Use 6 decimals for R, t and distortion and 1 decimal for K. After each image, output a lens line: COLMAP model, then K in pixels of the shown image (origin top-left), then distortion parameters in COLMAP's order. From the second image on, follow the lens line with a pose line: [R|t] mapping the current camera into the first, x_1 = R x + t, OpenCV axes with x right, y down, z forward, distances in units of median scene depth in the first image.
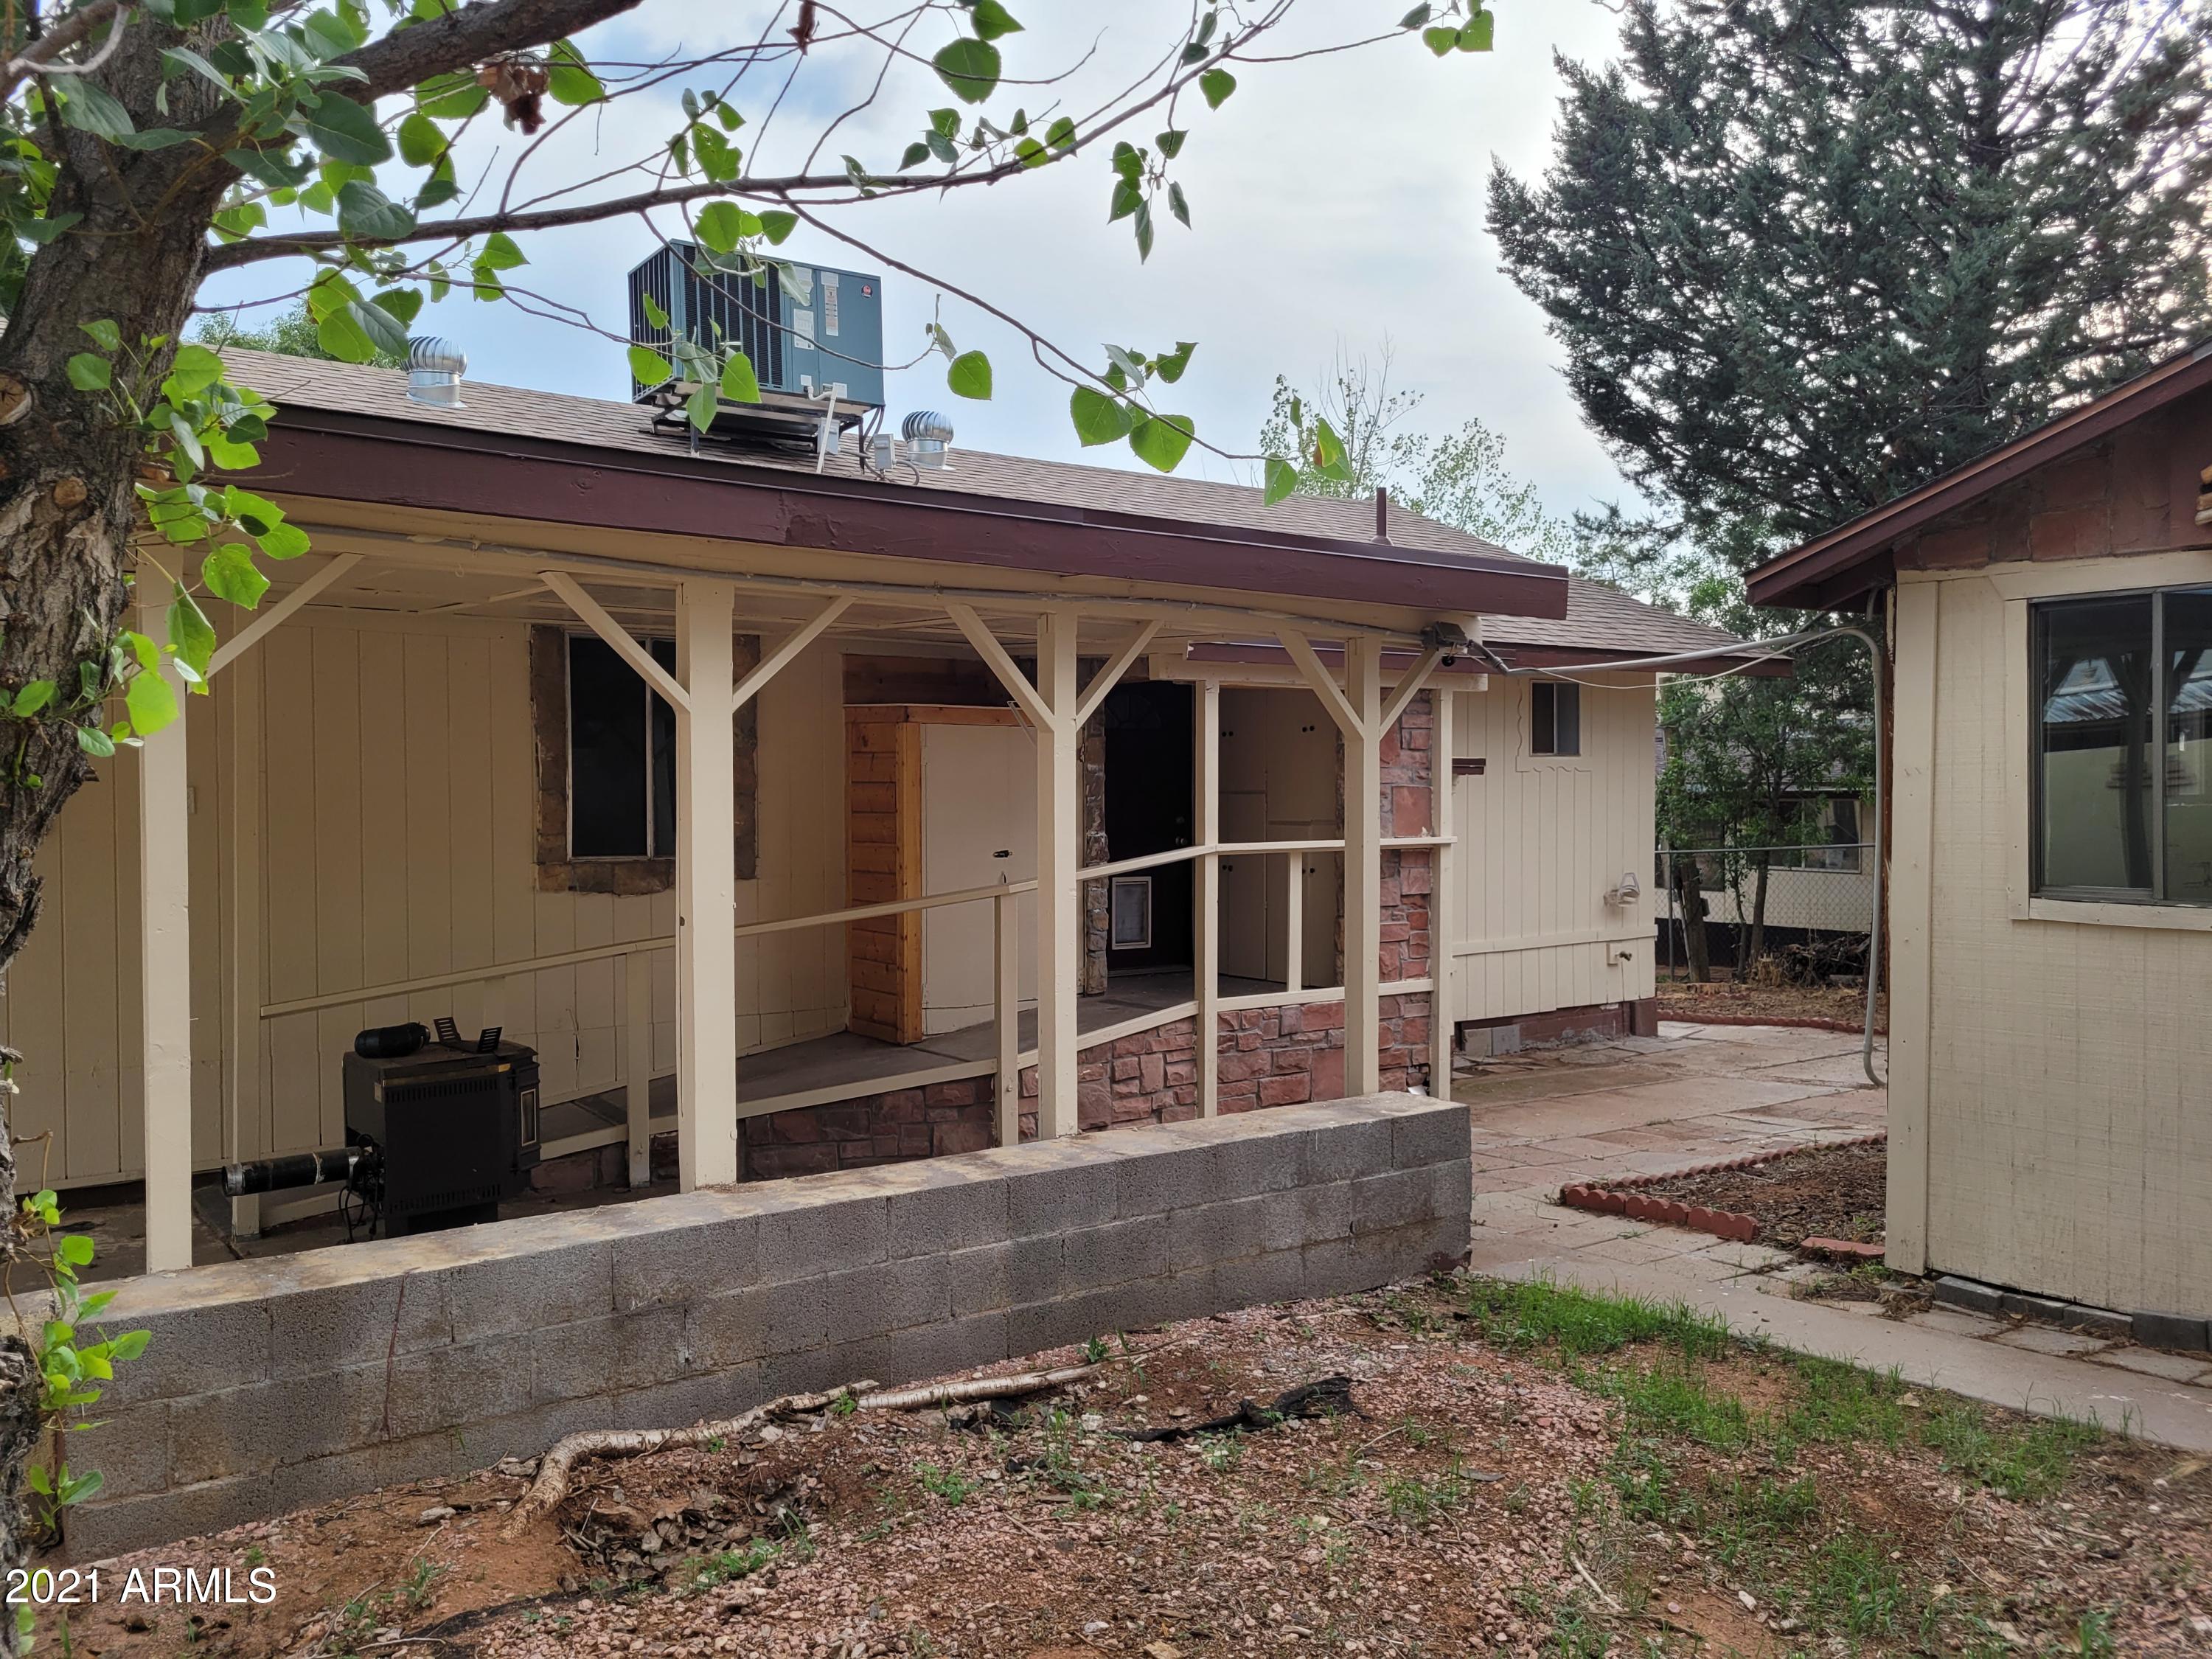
lens RADIAL K [[1686.4, 0, 1096.2], [0, 1686.4, 801.5], [0, 0, 1]] dist [0.039947, -0.031729]
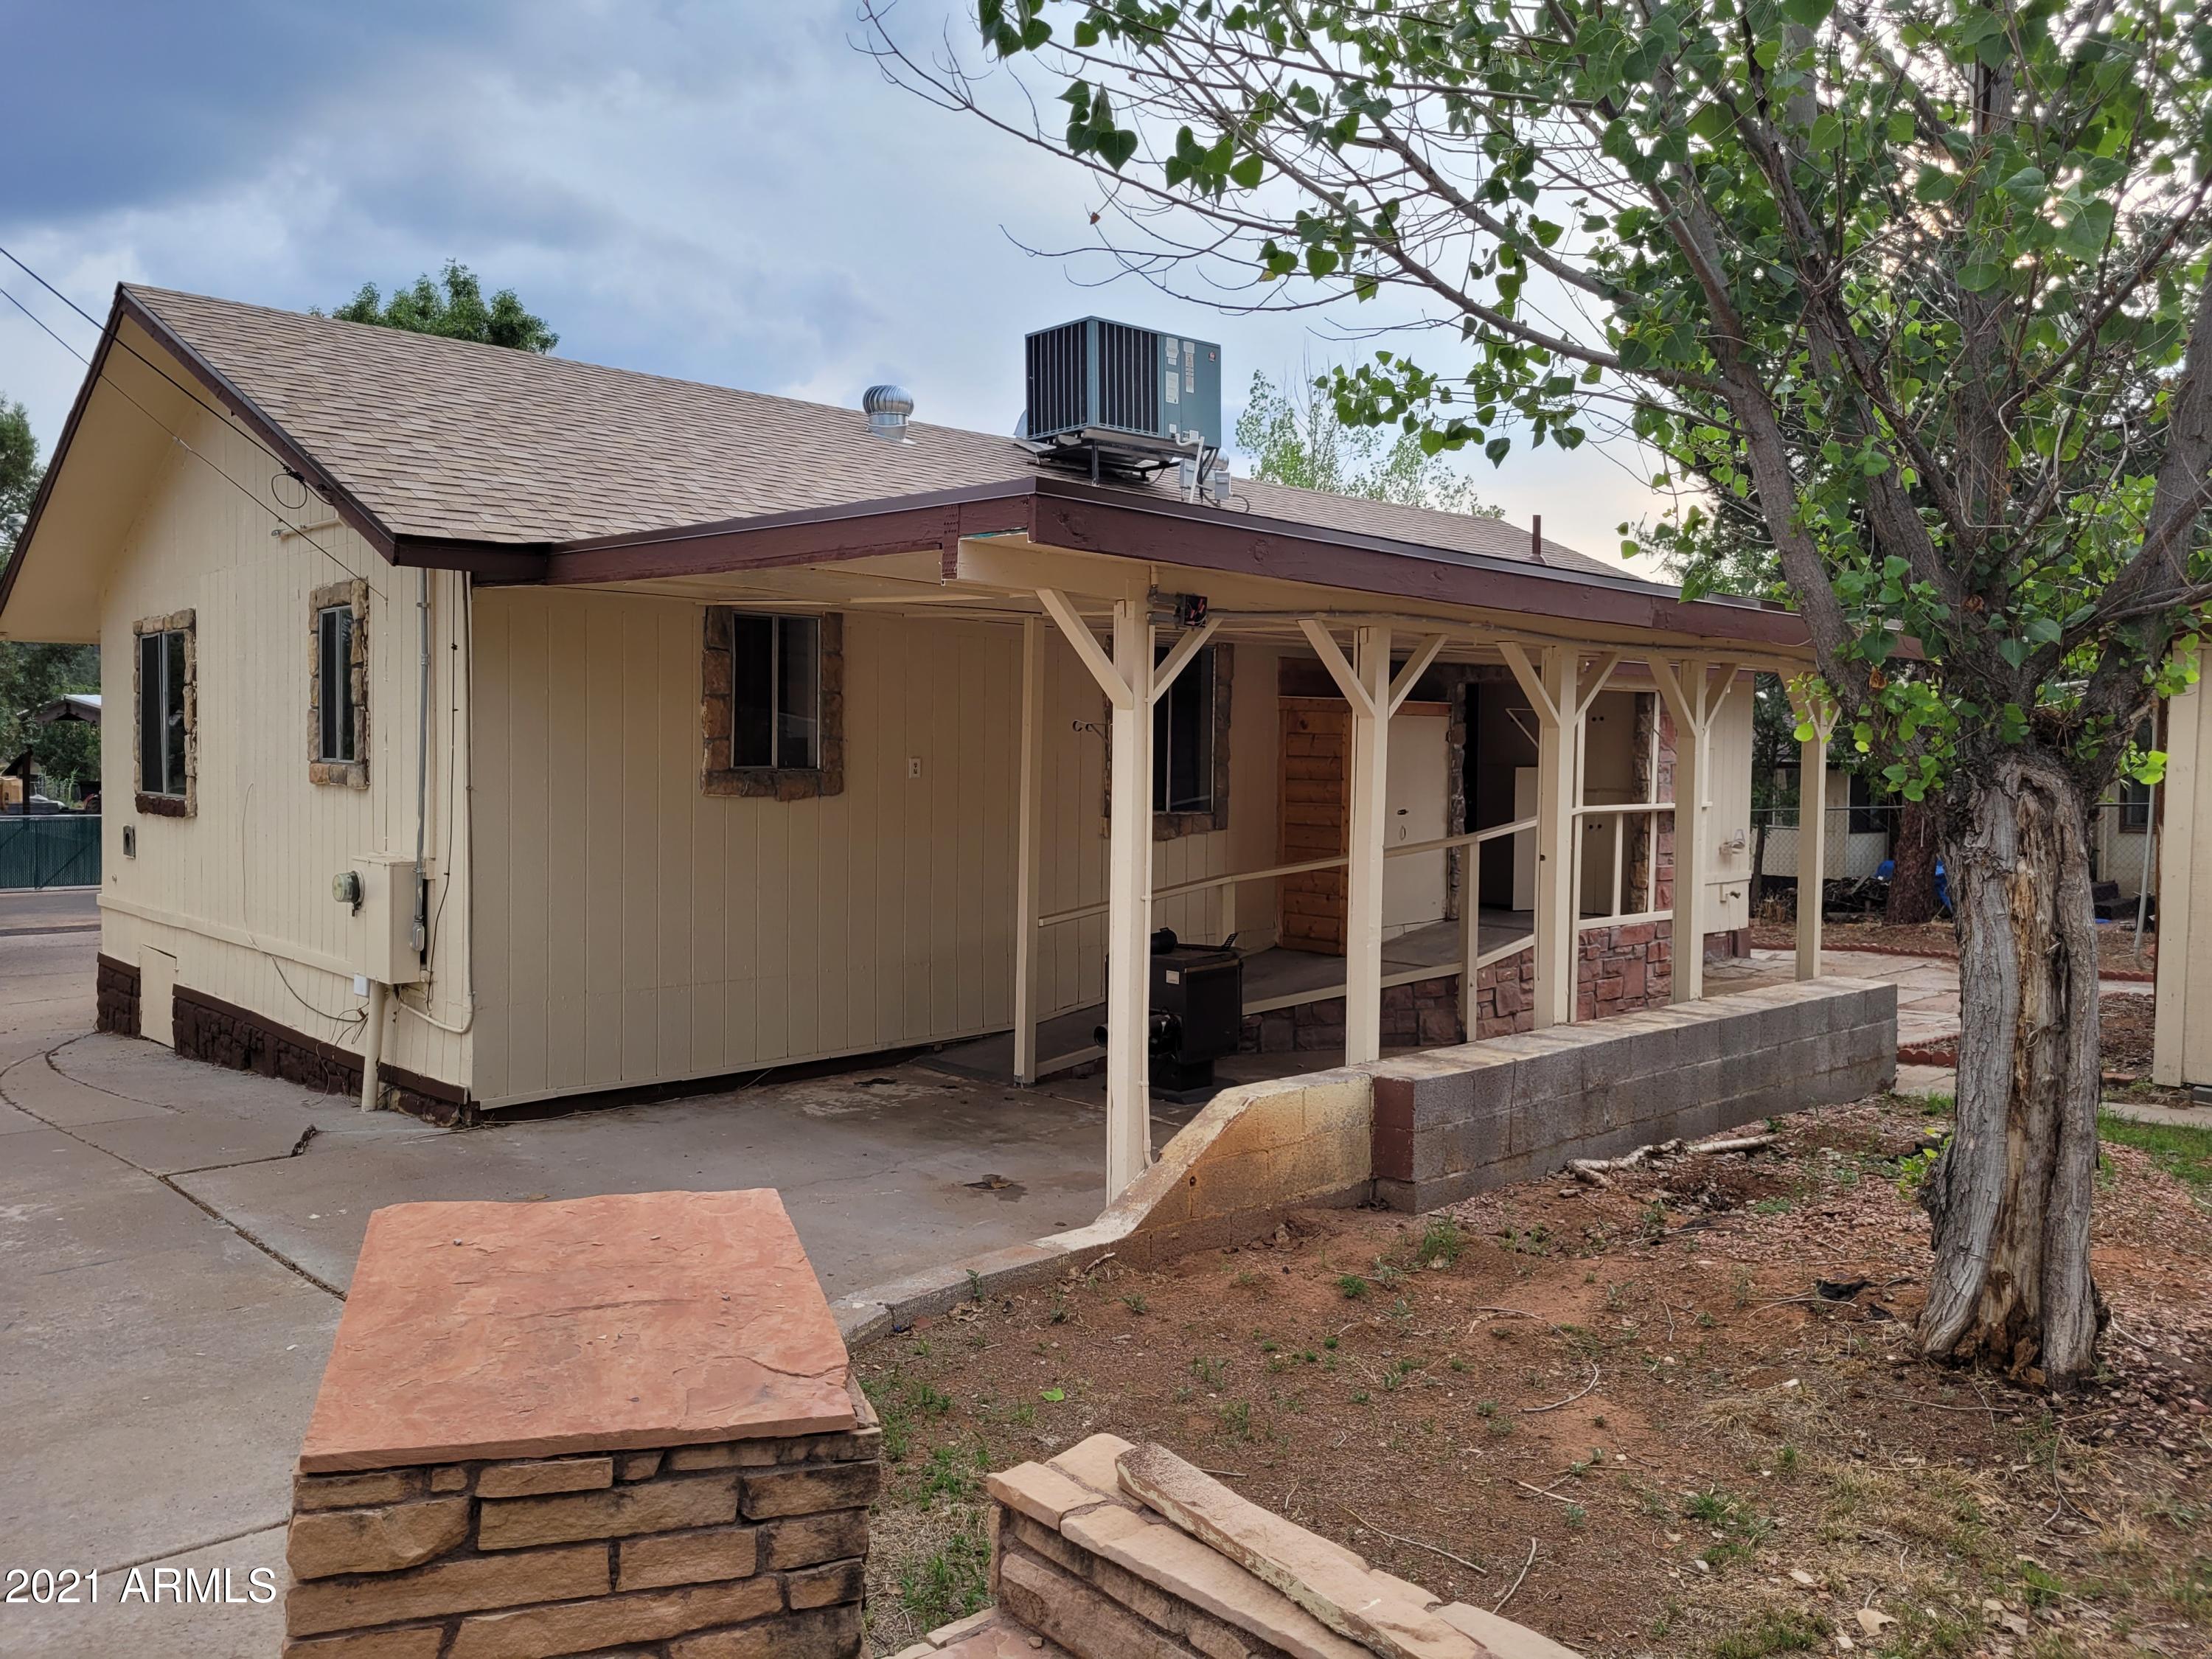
lens RADIAL K [[1654.0, 0, 1102.6], [0, 1654.0, 802.8], [0, 0, 1]] dist [0.000243, -0.006564]
pose [[0.993960, 0.009703, 0.109311, -0.425013], [-0.012924, 0.999502, 0.028801, -0.010111], [-0.108977, -0.030039, 0.993590, -0.253401]]
